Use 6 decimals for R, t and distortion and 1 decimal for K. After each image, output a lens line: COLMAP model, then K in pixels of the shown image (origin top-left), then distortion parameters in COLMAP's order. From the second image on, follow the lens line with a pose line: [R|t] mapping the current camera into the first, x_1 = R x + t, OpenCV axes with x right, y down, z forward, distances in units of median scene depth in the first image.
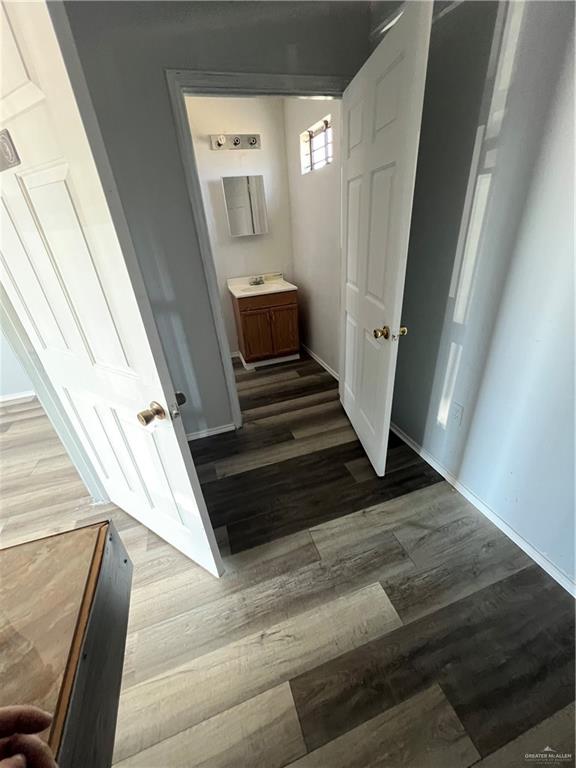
lens RADIAL K [[309.2, 0, 288.1], [0, 309.2, 384.5], [0, 0, 1]] dist [-0.000384, 0.000010]
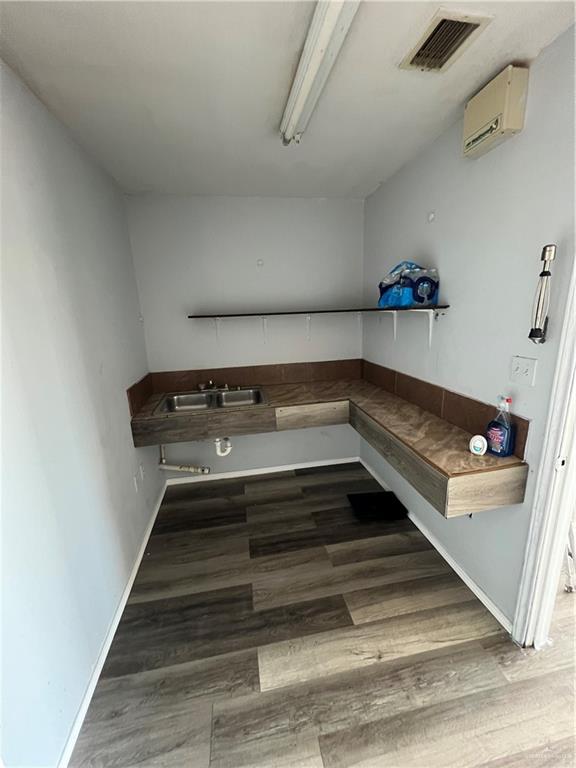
lens RADIAL K [[309.2, 0, 287.8], [0, 309.2, 385.0], [0, 0, 1]] dist [-0.000384, 0.000010]
pose [[-0.983385, 0.072020, 0.166632, -0.010973], [0.165248, 0.735121, 0.657488, -0.693356], [-0.075142, 0.674100, -0.734808, 1.126721]]
